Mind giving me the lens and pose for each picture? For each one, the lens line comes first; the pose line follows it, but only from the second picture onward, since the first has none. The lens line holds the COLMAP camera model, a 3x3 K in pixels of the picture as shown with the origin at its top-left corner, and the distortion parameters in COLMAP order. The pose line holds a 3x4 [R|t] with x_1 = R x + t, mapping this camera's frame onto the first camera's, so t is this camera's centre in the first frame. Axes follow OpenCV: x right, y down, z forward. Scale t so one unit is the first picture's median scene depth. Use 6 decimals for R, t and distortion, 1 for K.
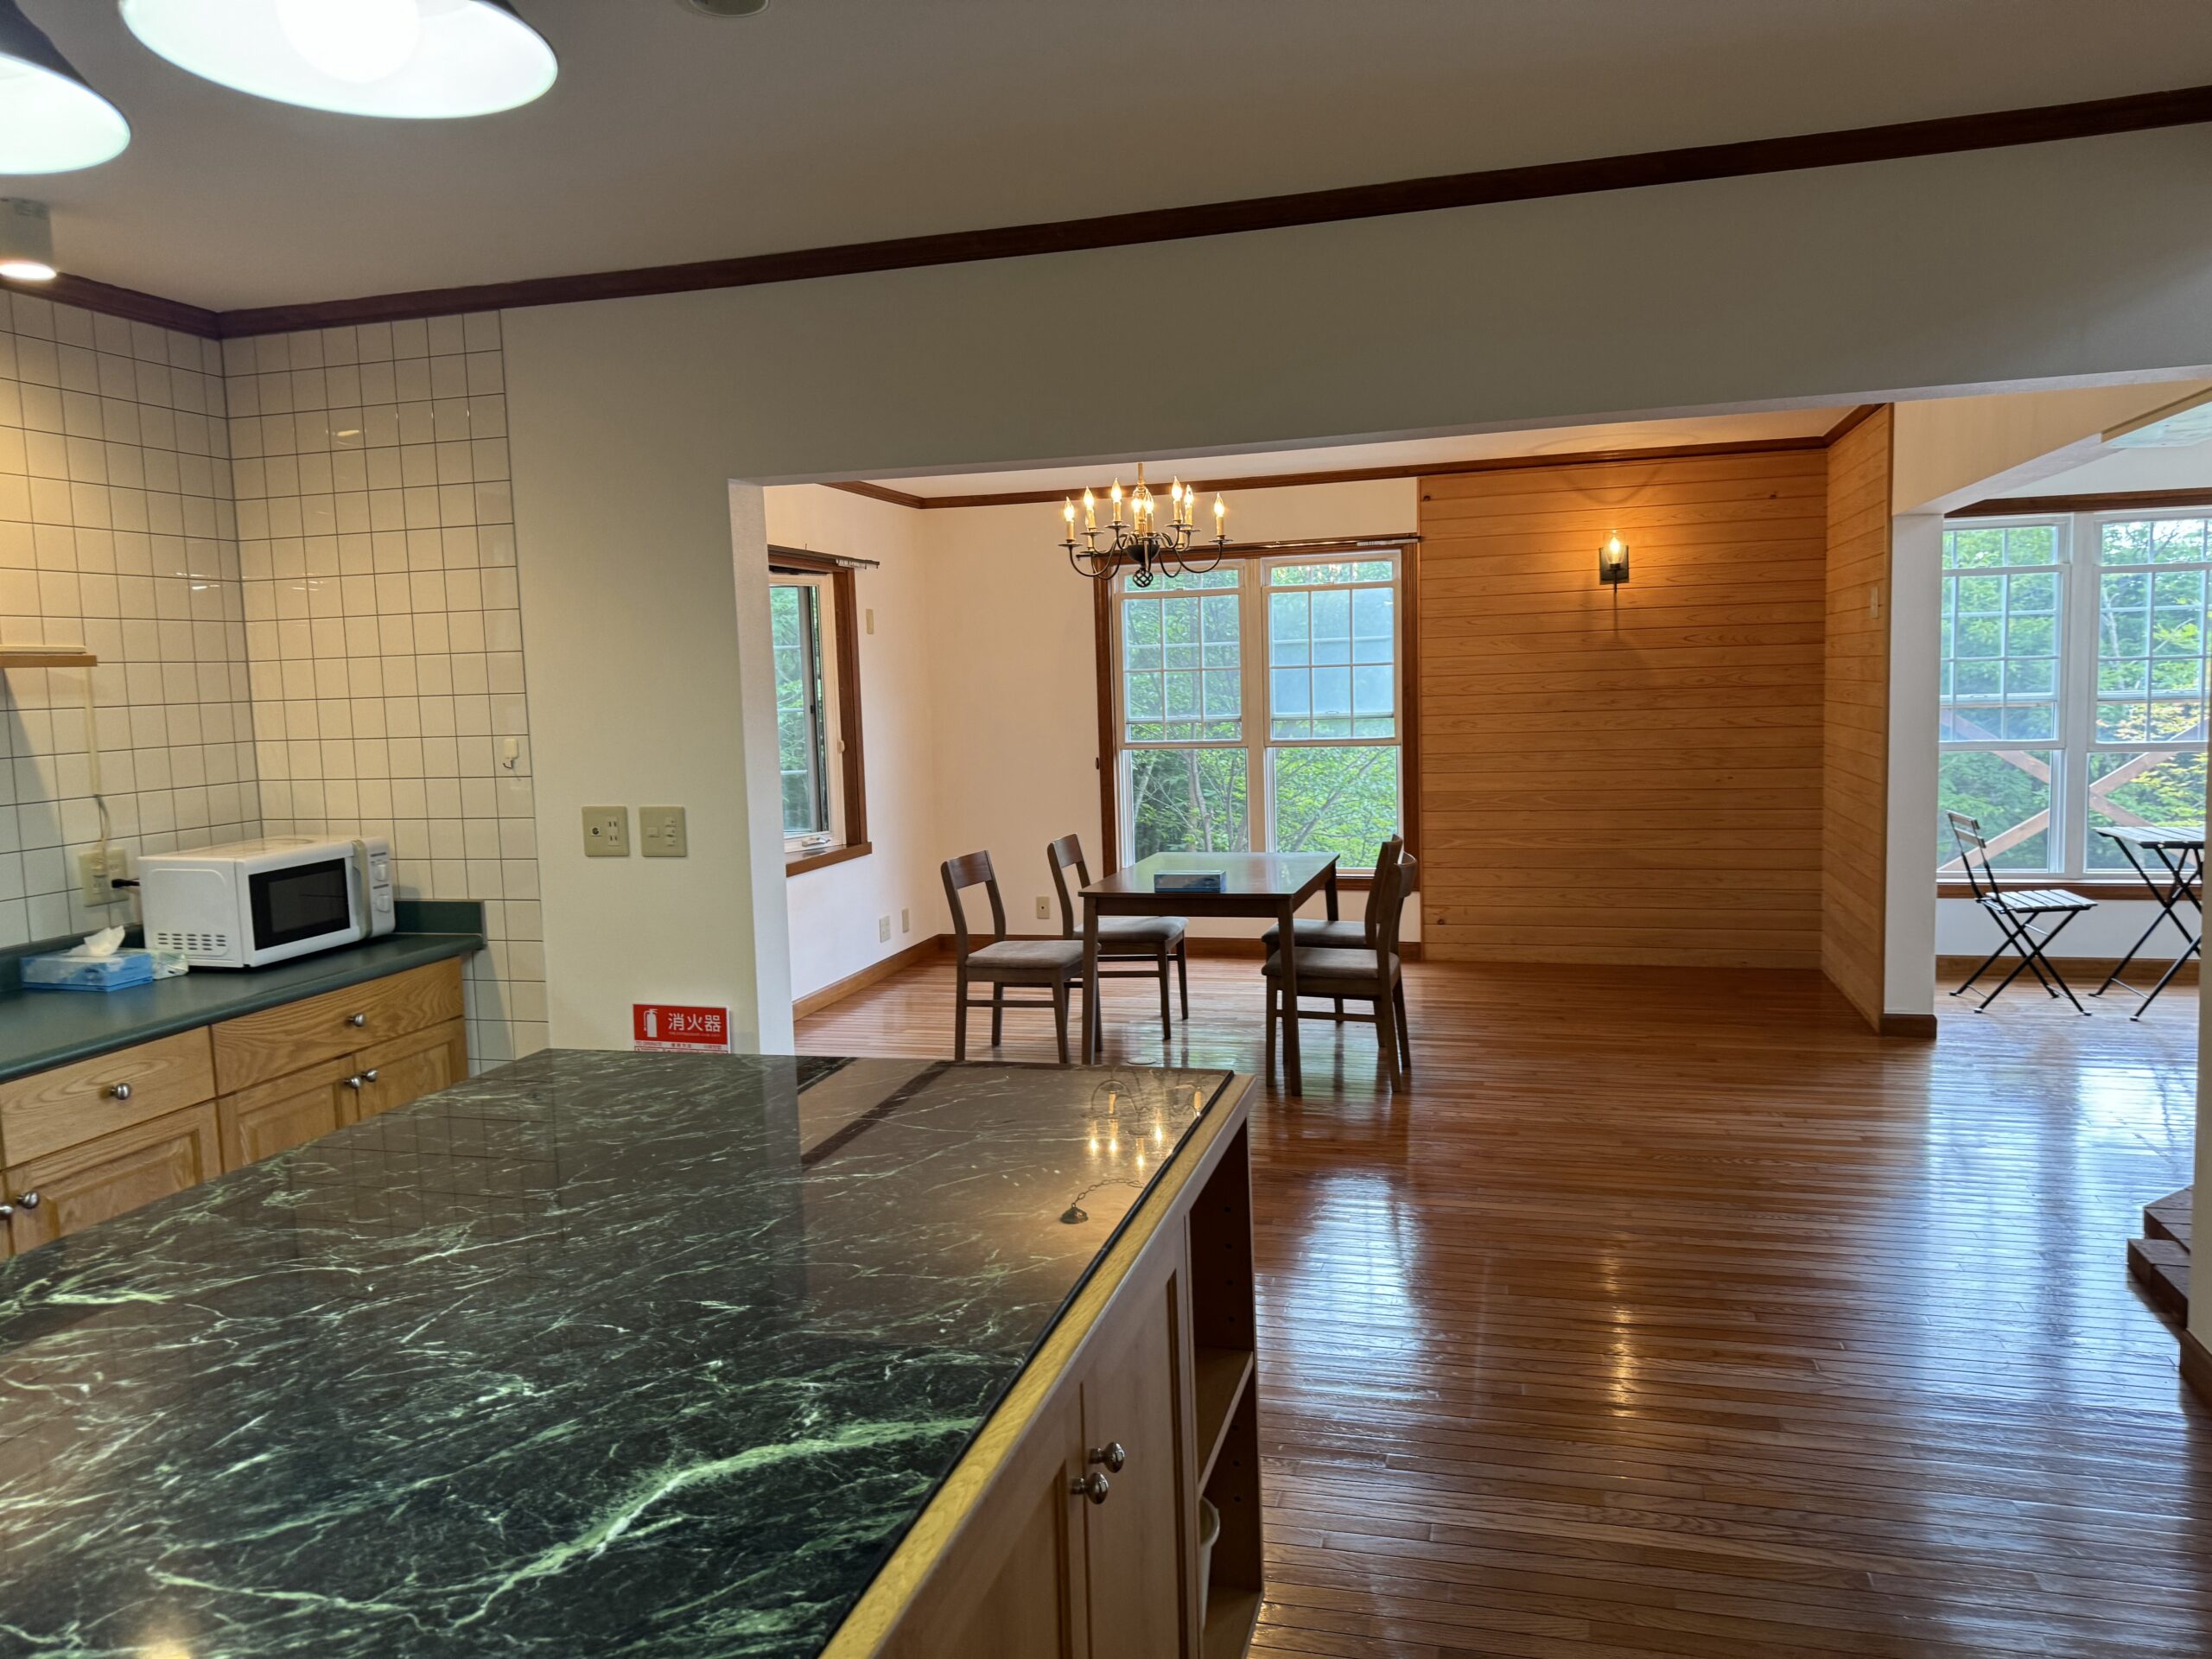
lens RADIAL K [[1560.5, 0, 1084.0], [0, 1560.5, 825.1], [0, 0, 1]] dist [0.076644, -0.096081]
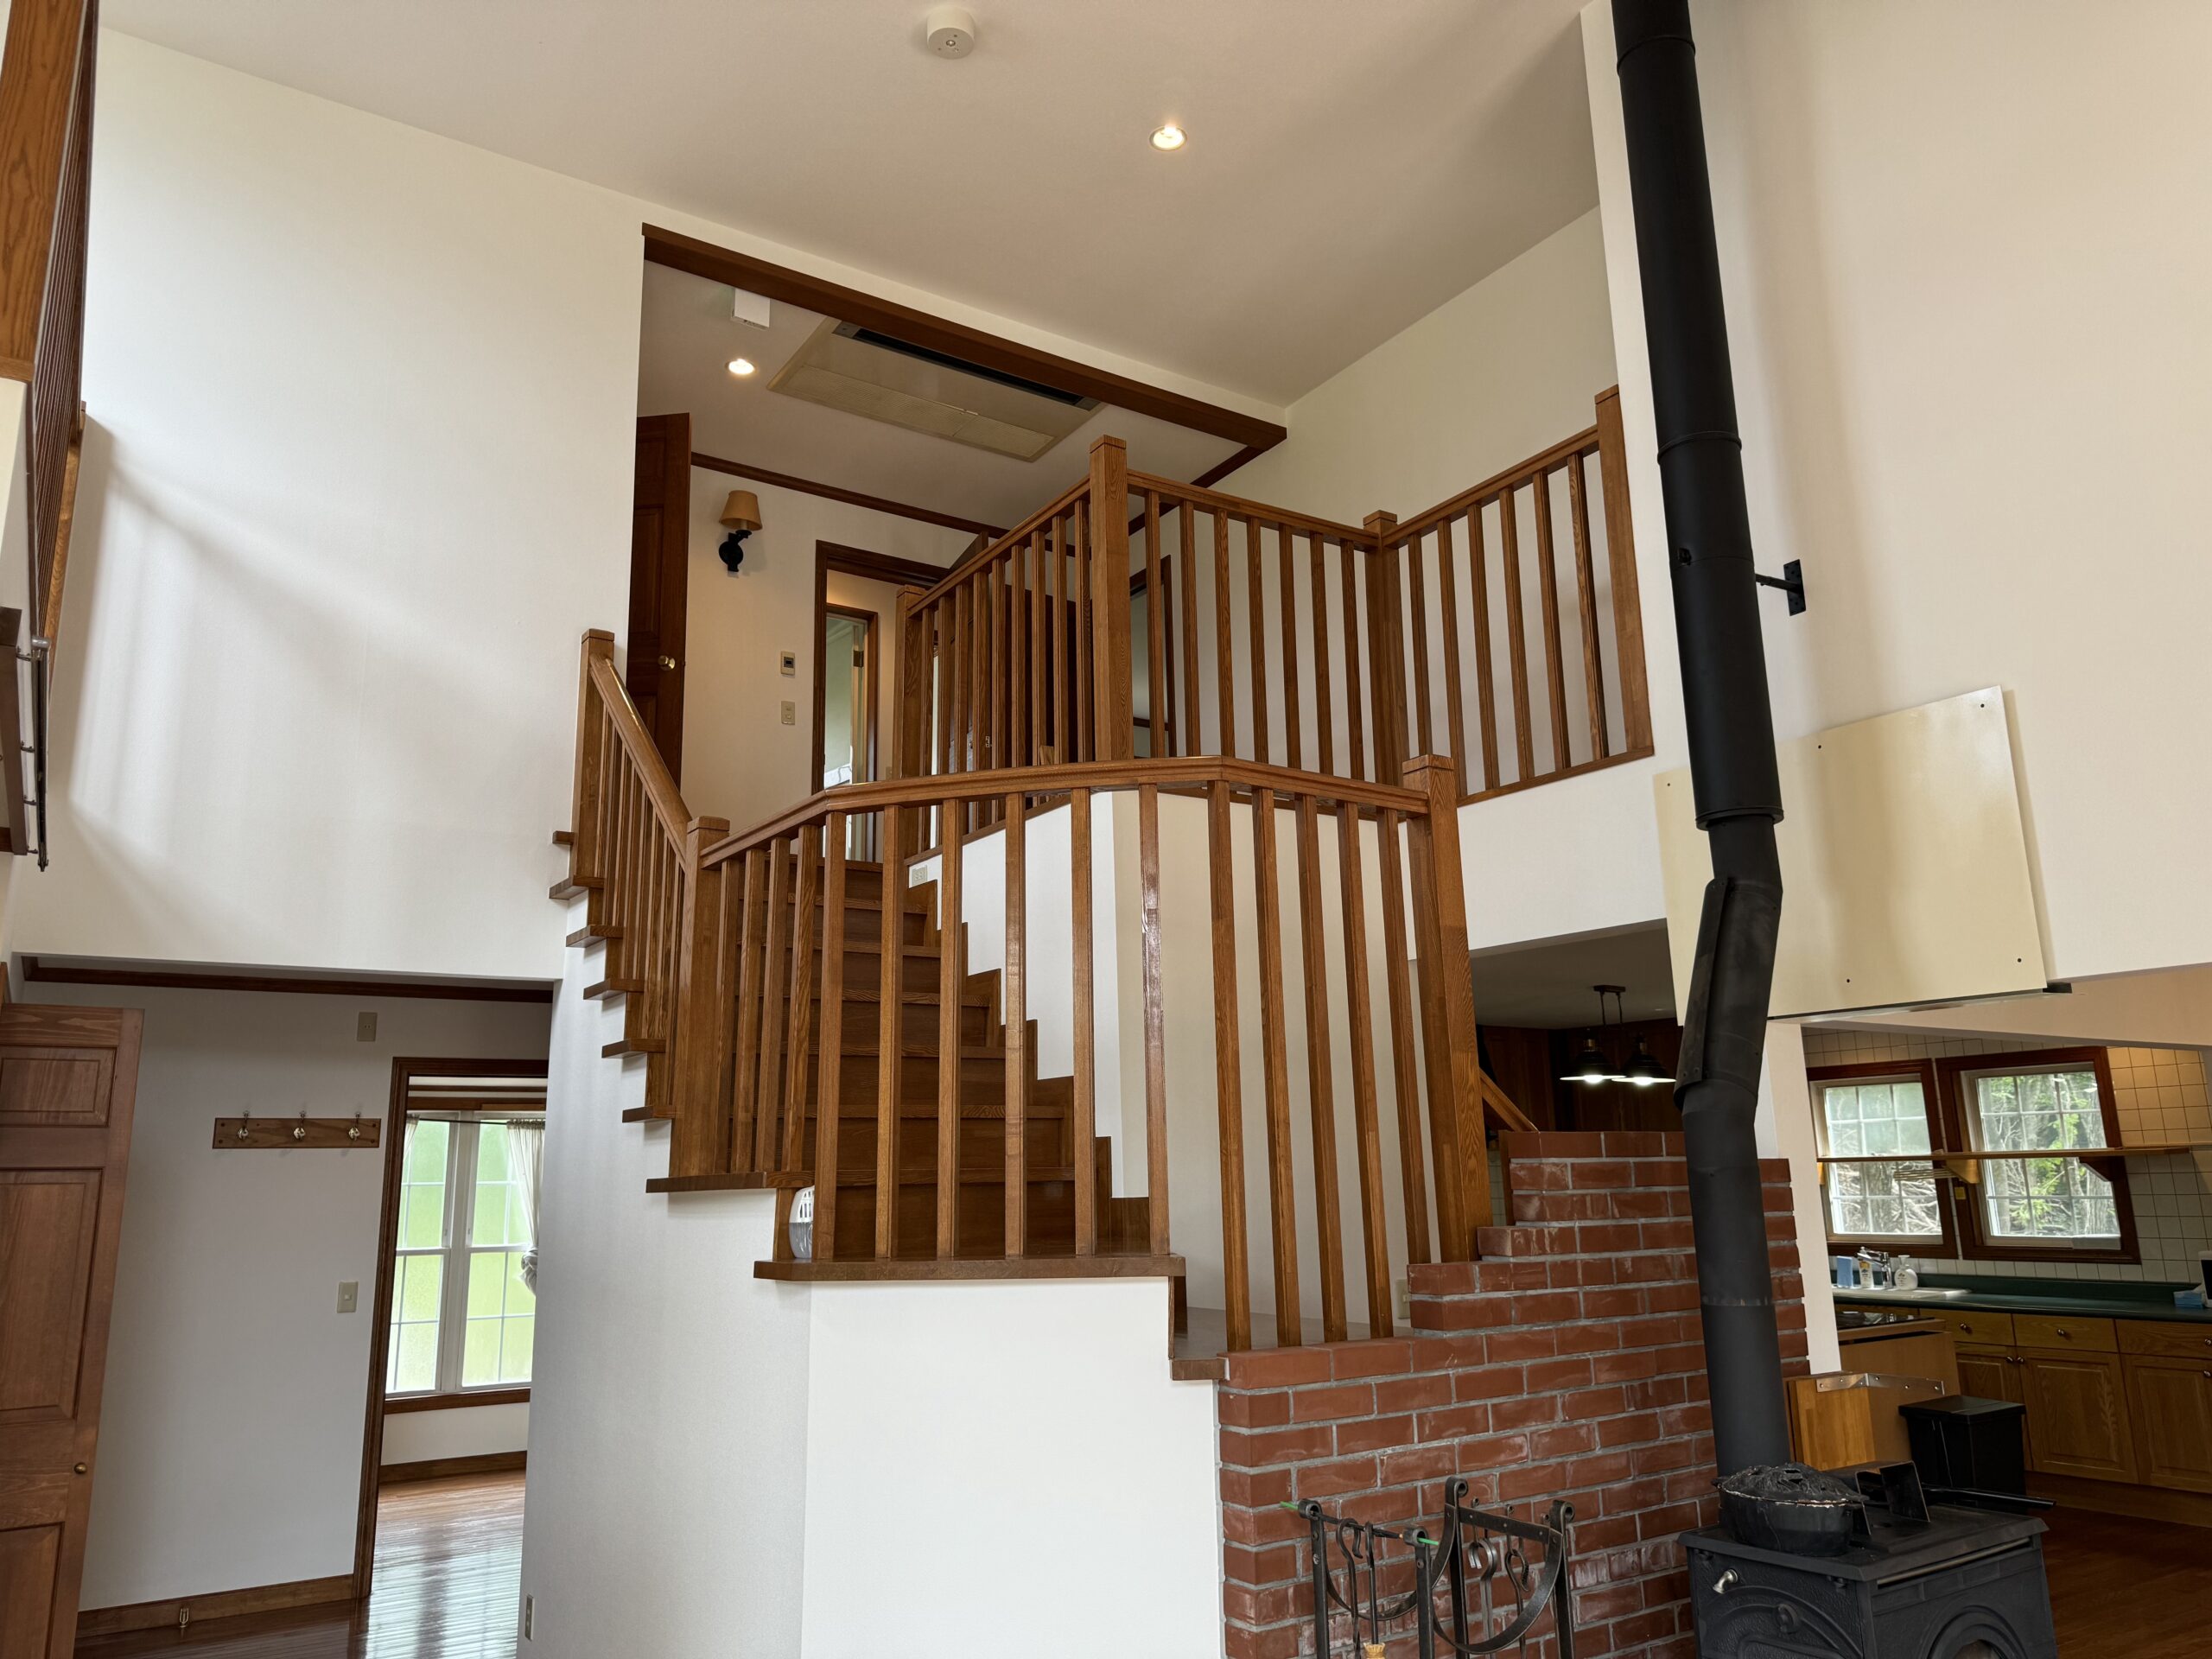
lens RADIAL K [[1560.5, 0, 1113.1], [0, 1560.5, 823.4], [0, 0, 1]] dist [0.076644, -0.096081]
pose [[-0.645195, -0.121707, -0.754262, 1.270334], [-0.033539, 0.990791, -0.131184, -0.135707], [0.763281, -0.059342, -0.643335, 0.821389]]
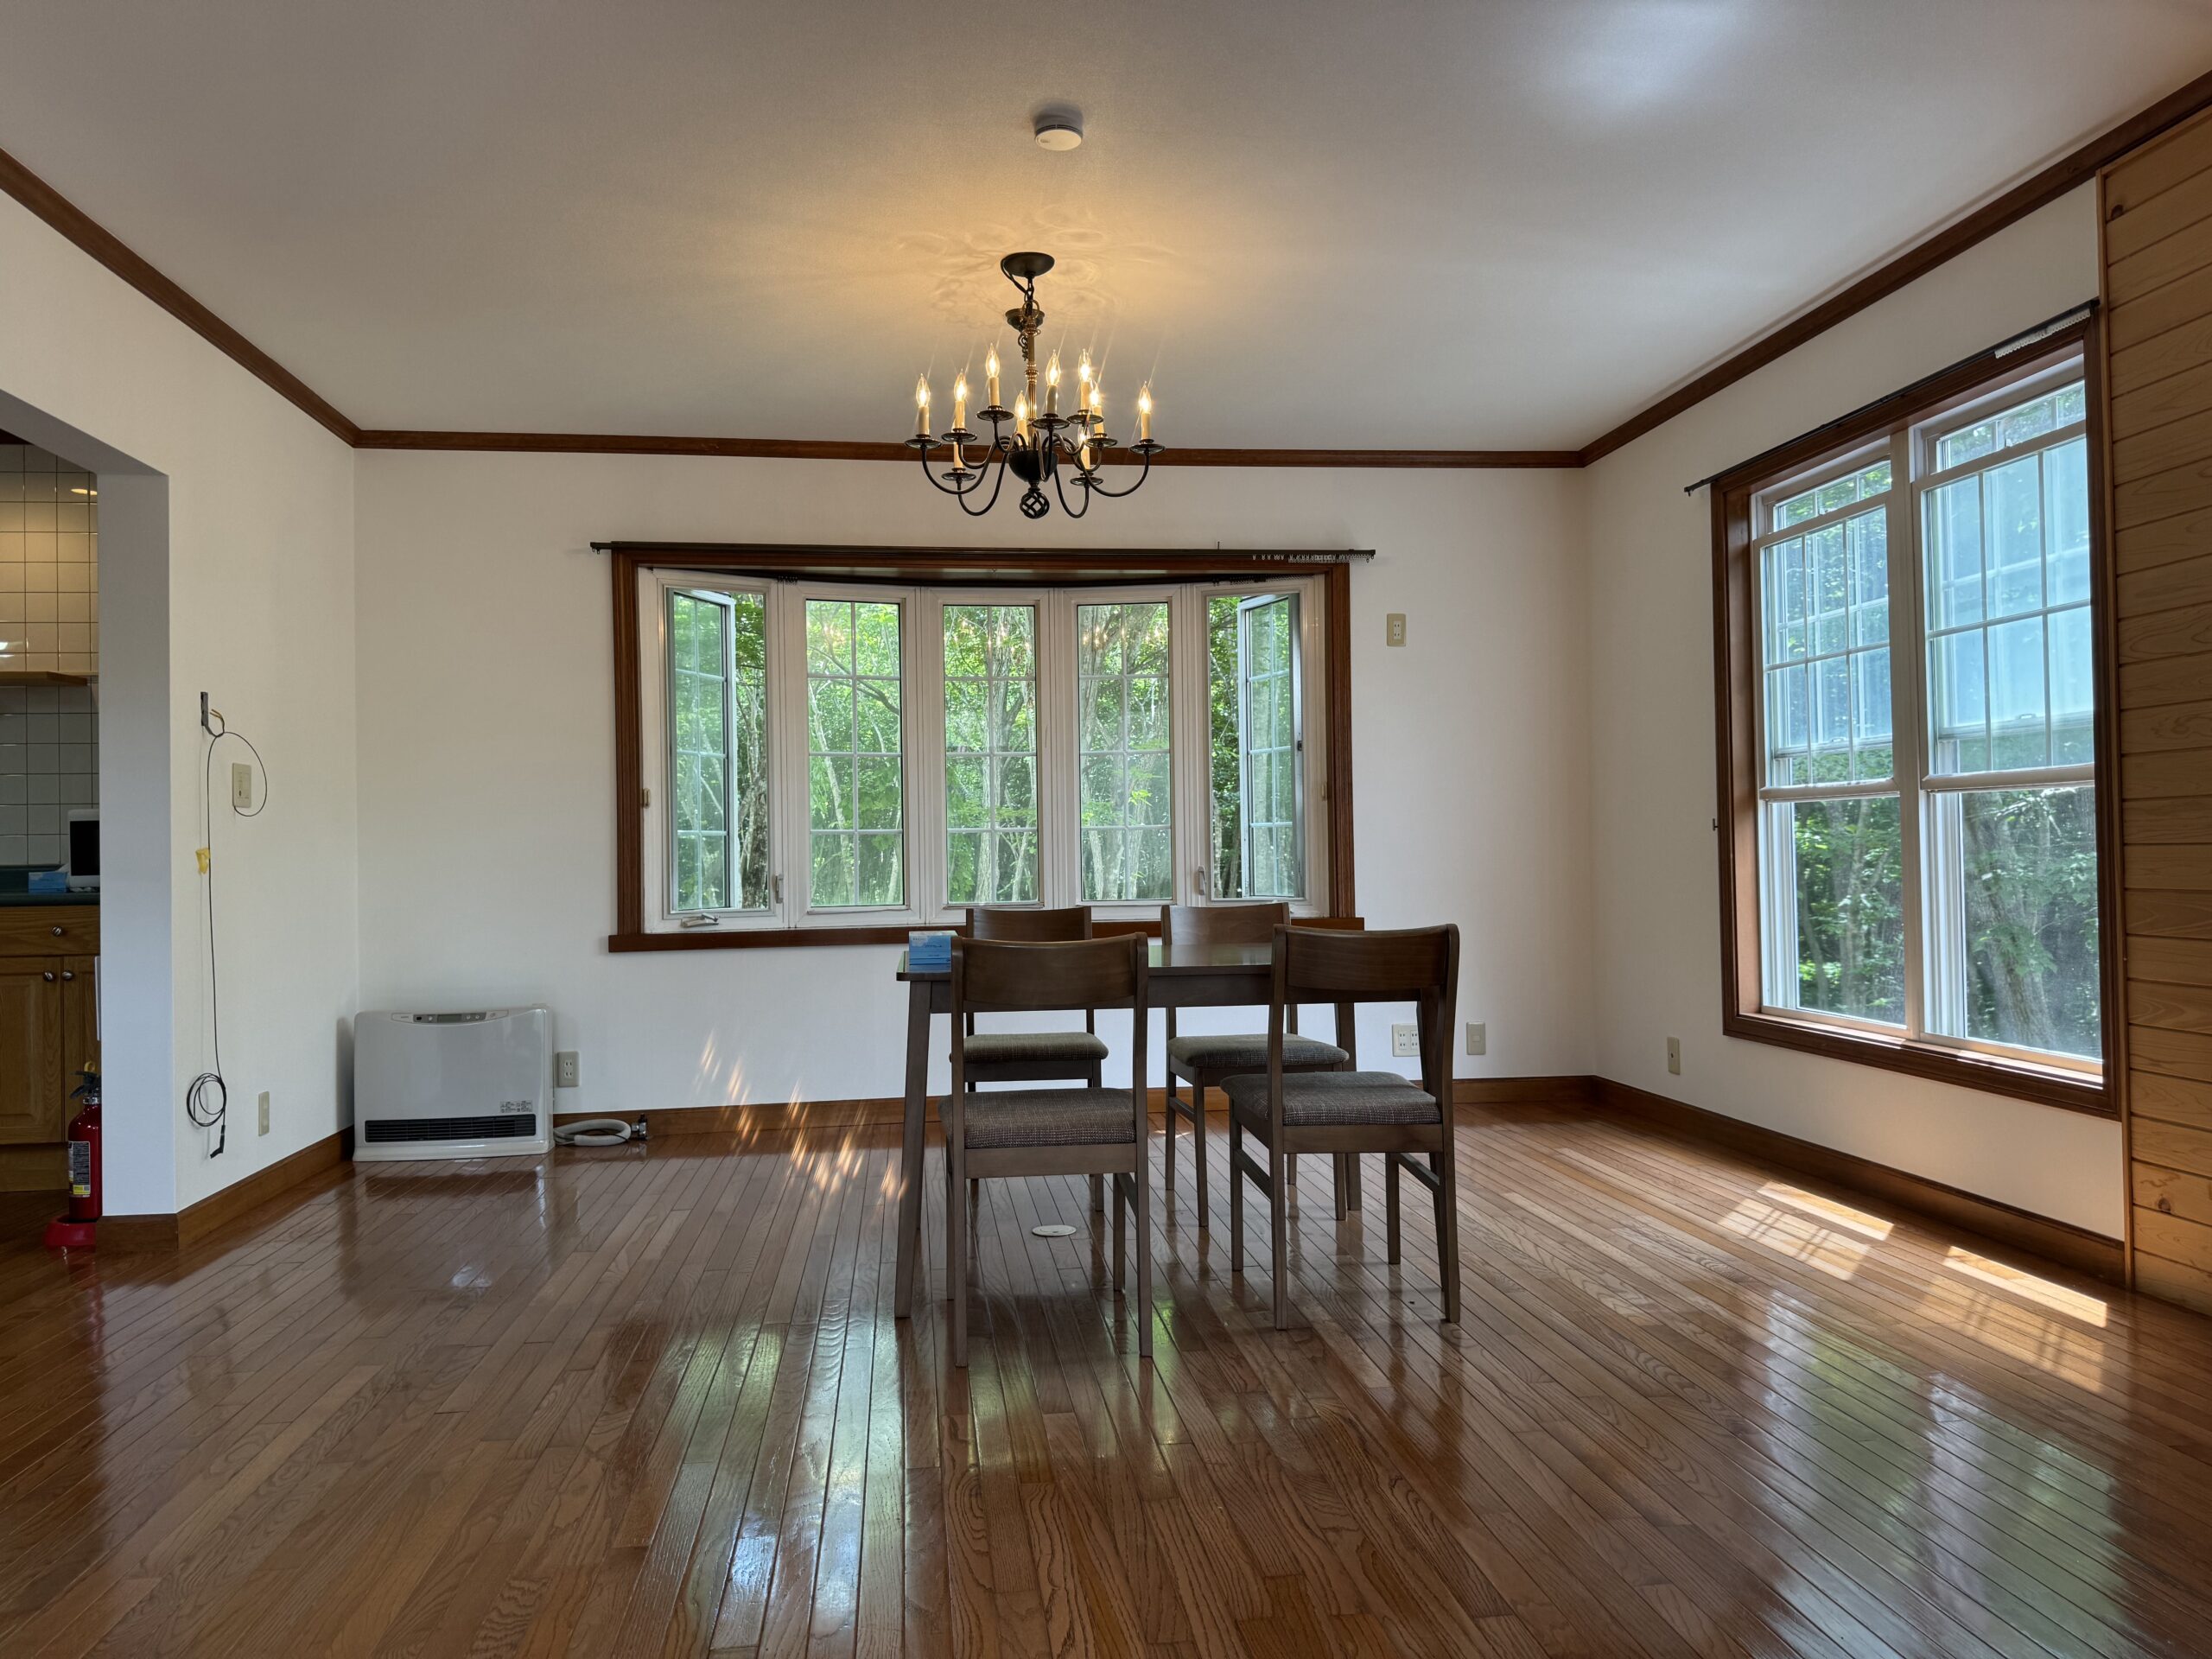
lens RADIAL K [[1560.5, 0, 1099.2], [0, 1560.5, 831.1], [0, 0, 1]] dist [0.076644, -0.096081]
pose [[0.395184, 0.011504, -0.918530, 0.724416], [-0.086512, 0.995943, -0.024746, -0.002662], [0.914519, 0.089243, 0.394576, 0.827379]]
